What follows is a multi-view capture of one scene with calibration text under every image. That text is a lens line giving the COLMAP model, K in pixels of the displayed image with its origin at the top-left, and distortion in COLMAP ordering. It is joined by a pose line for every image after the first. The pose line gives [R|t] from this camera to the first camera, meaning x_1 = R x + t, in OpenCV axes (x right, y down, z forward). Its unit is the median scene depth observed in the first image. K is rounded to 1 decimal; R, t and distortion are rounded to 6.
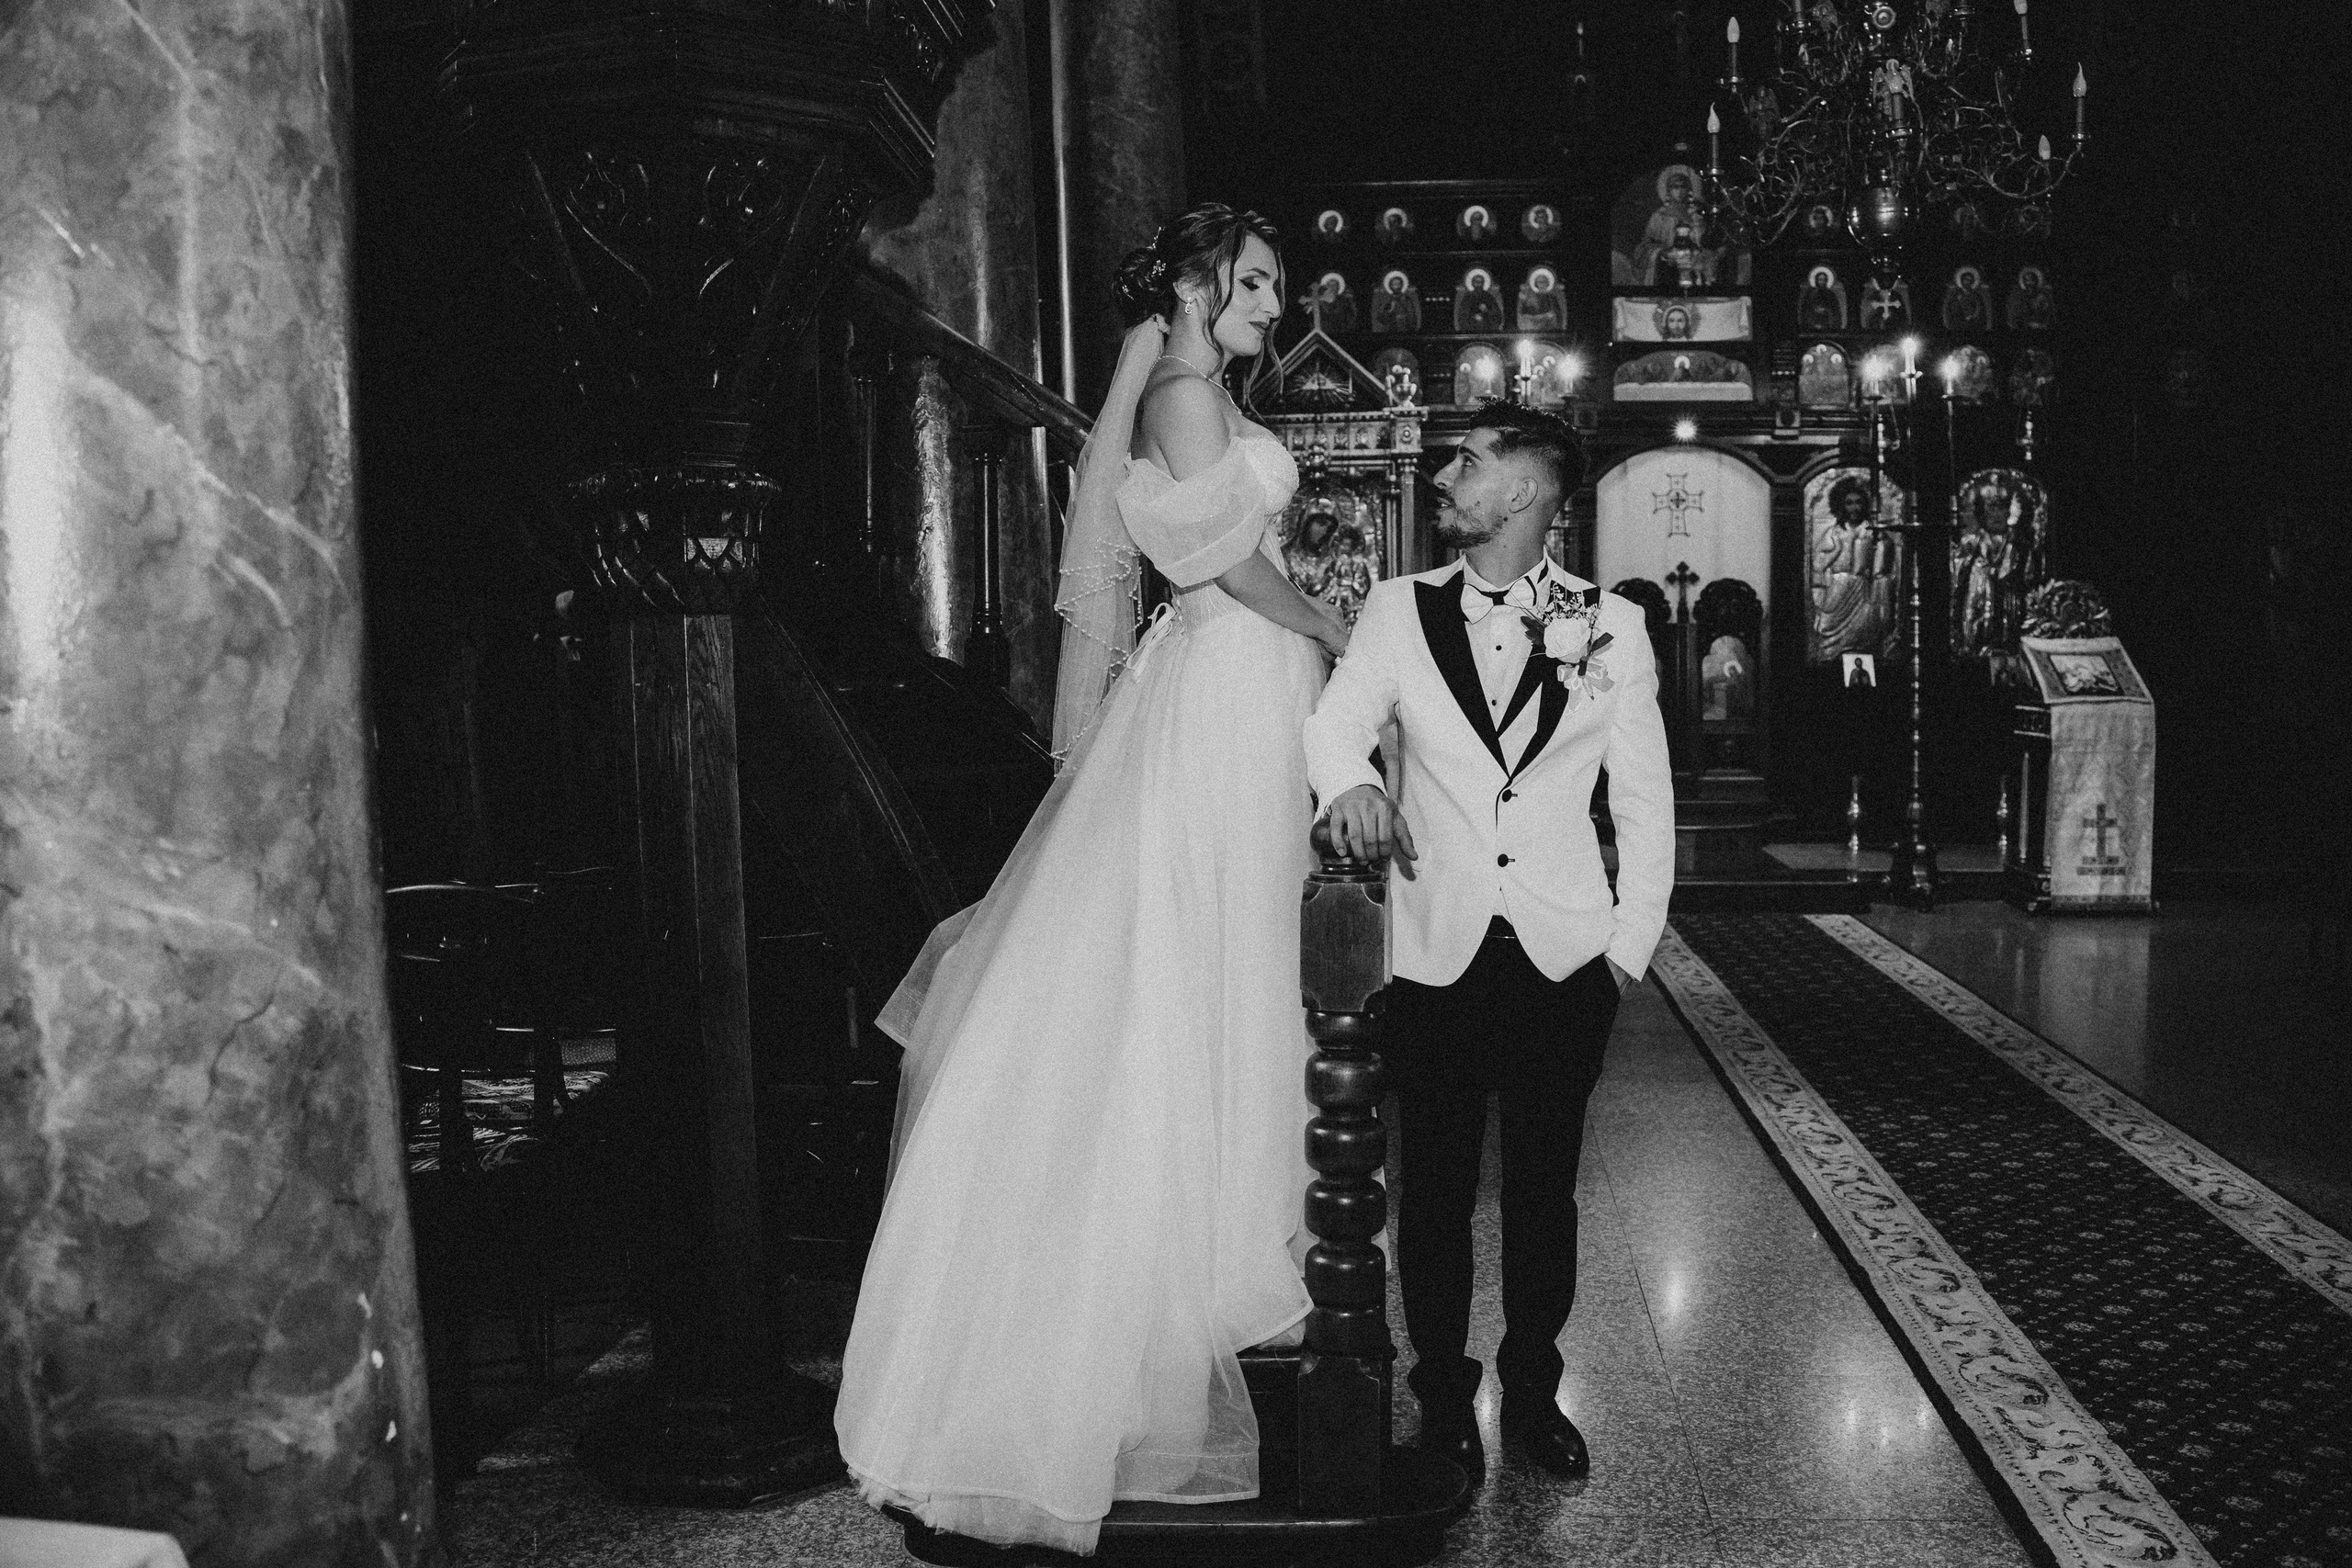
lens RADIAL K [[1945.2, 0, 1176.0], [0, 1945.2, 784.0], [0, 0, 1]] dist [-0.229647, 0.190189]
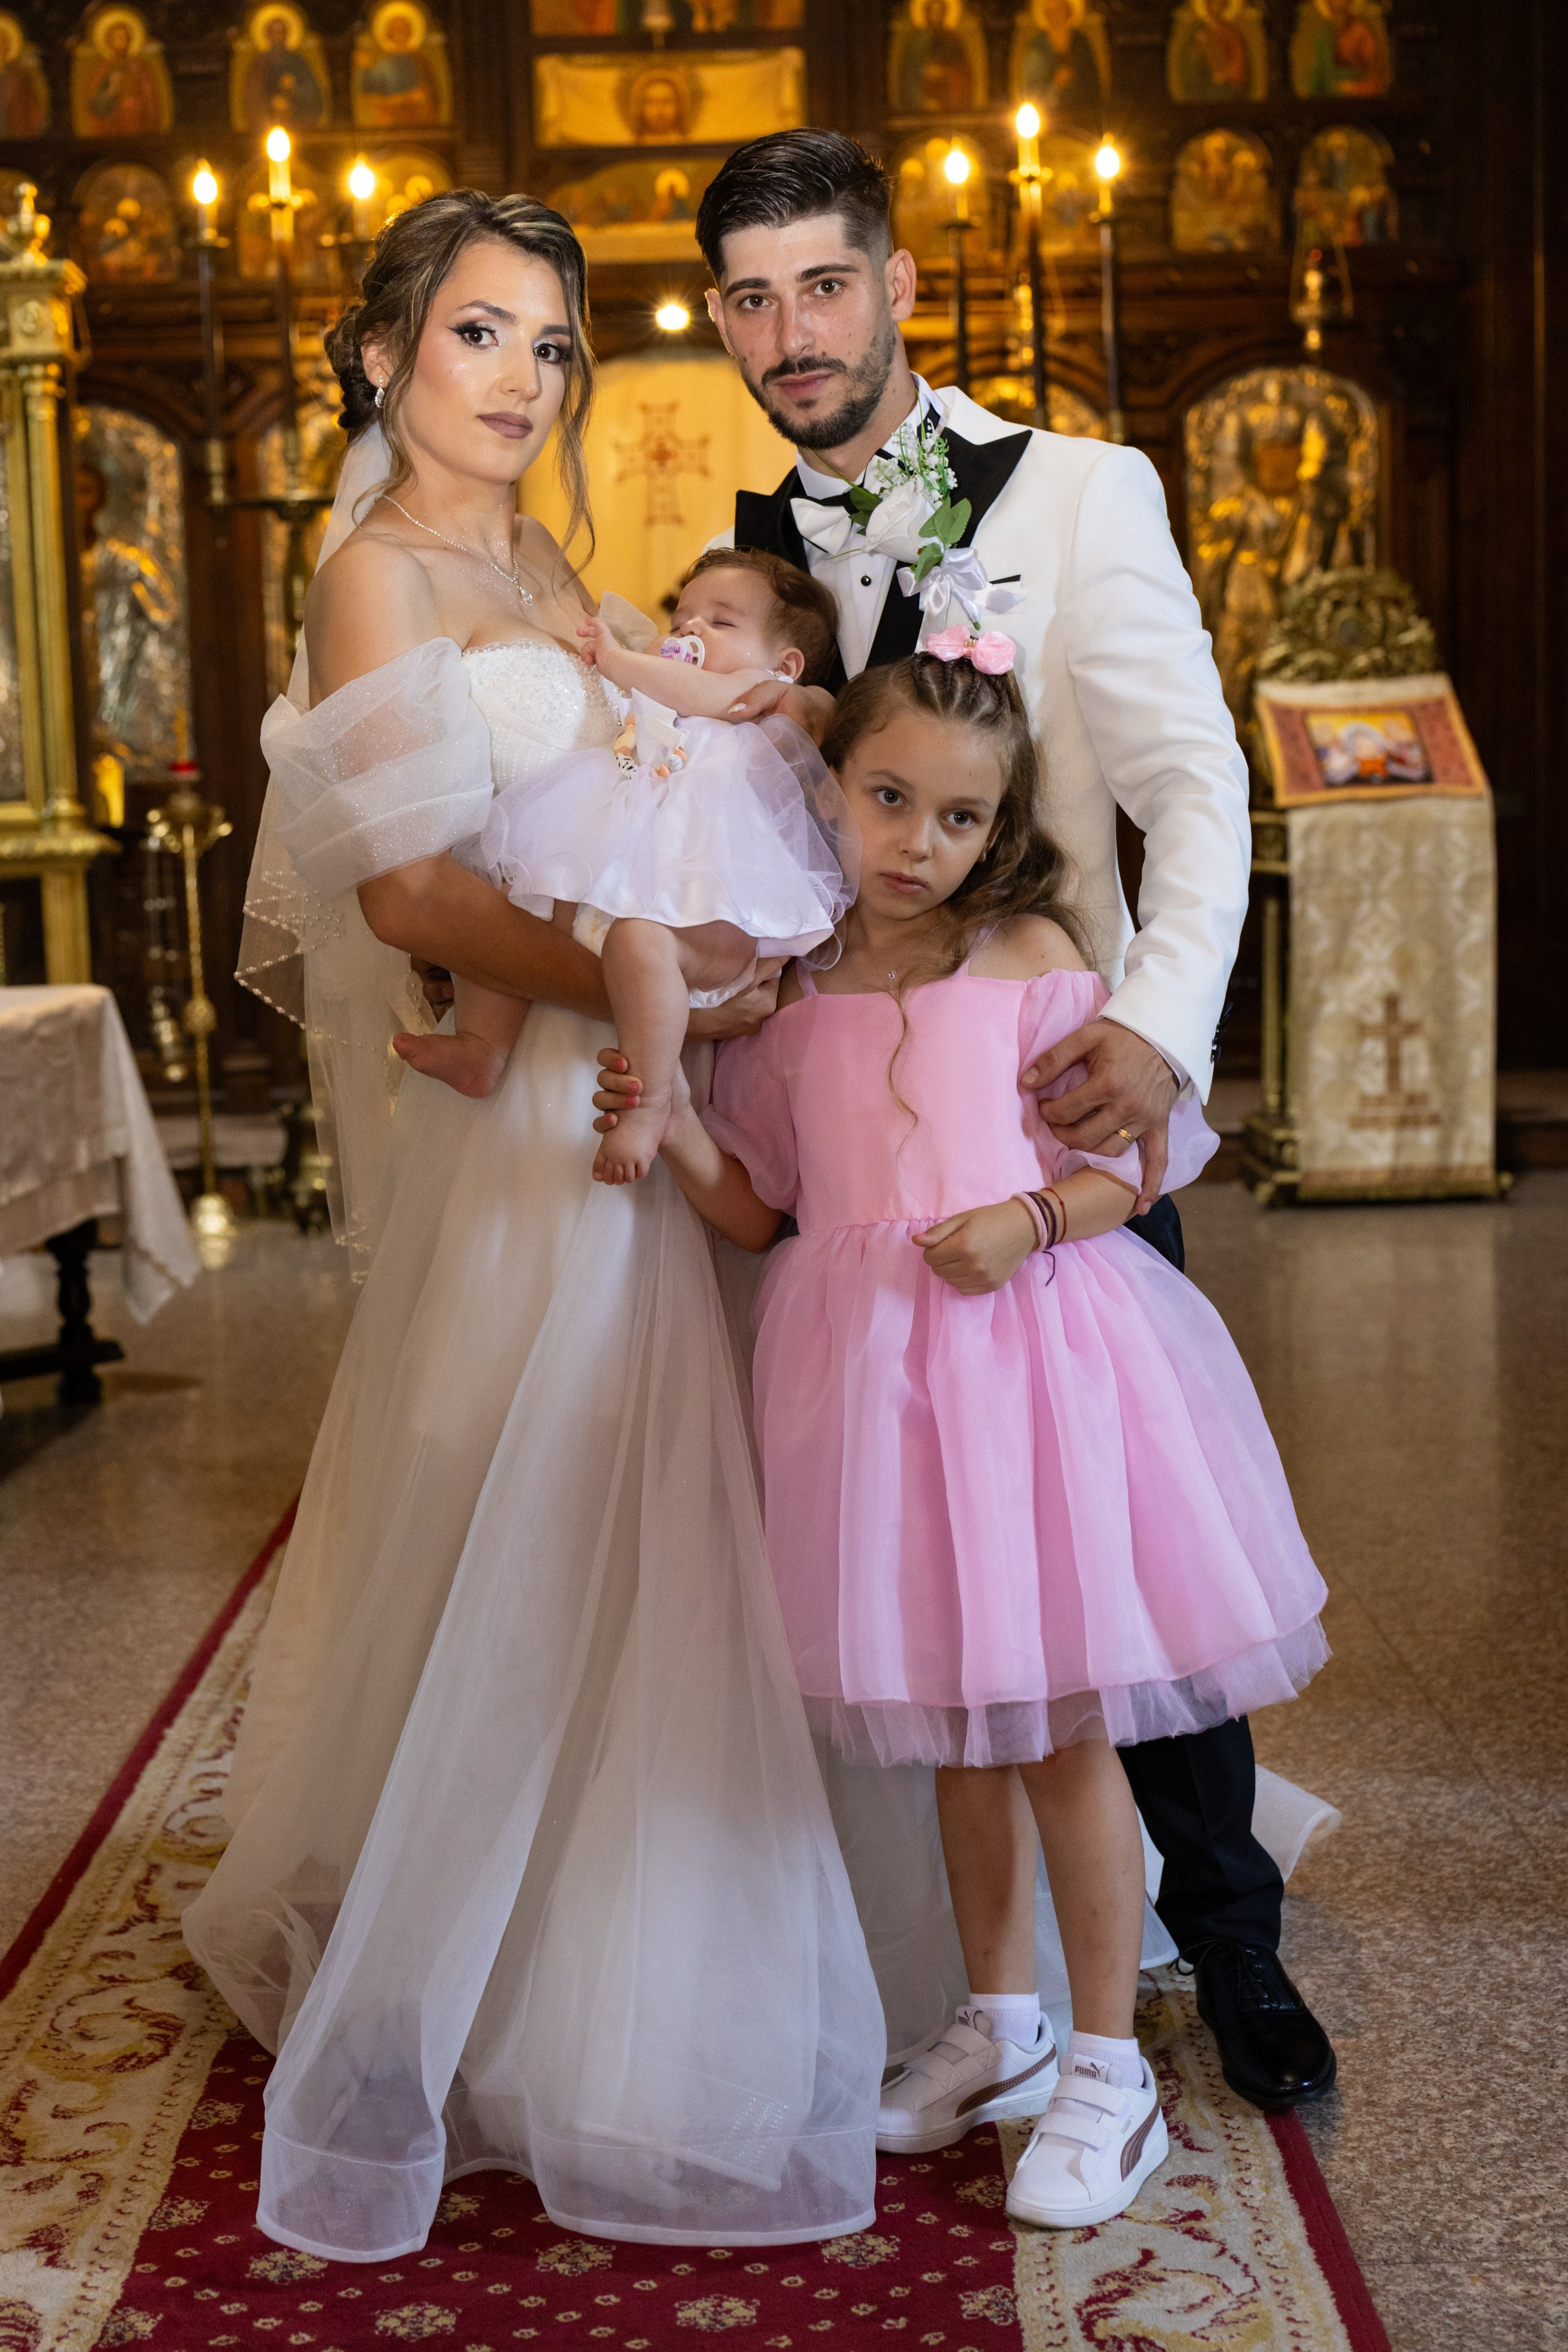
lens RADIAL K [[3280.9, 0, 764.6], [0, 3280.9, 1180.5], [0, 0, 1]] dist [0.037328, -0.131581]
pose [[0.991812, -0.037009, 0.122225, 0.204626], [0.031454, 0.998396, 0.047074, 0.014124], [-0.123771, -0.042844, 0.991385, 0.095887]]
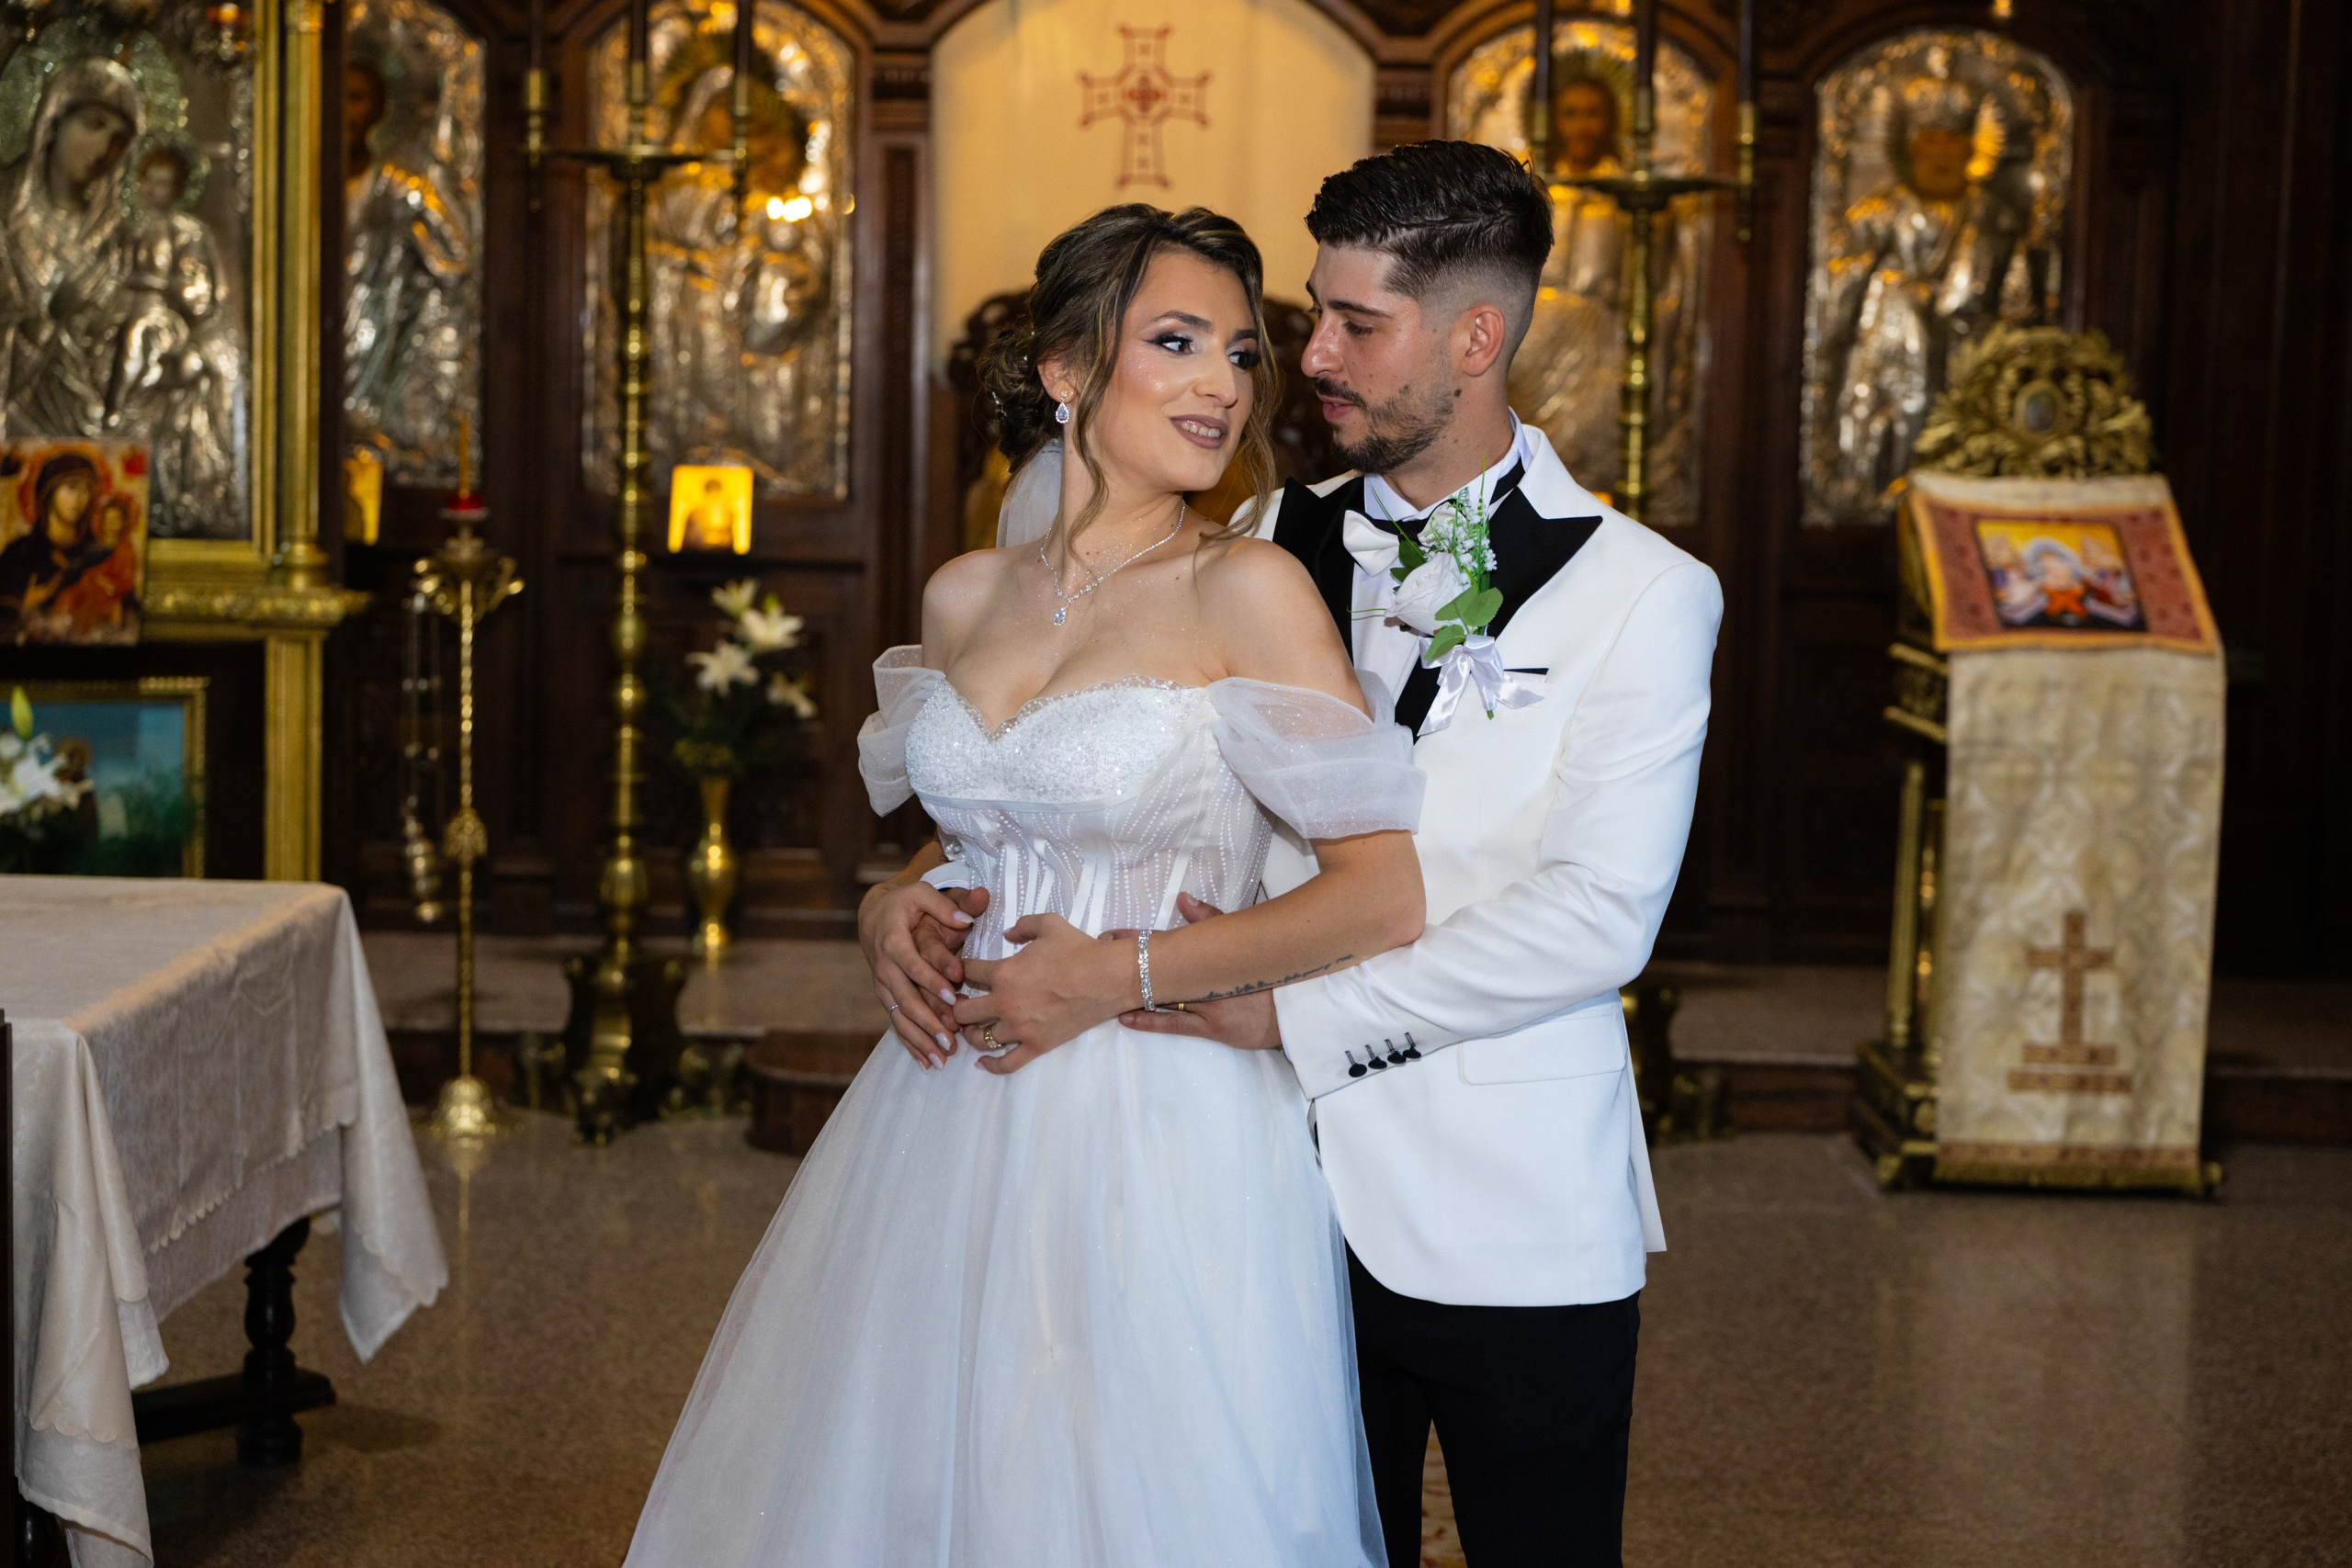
lens RADIAL K [[4088.3, 0, 1176.0], [0, 4088.3, 784.0], [0, 0, 1]] dist [0.046394, -0.273135]
pose [[0.991405, 0.024517, 0.128515, 0.198235], [-0.028558, 0.999151, 0.029701, -0.035797], [-0.127677, -0.033115, 0.991263, 0.170996]]
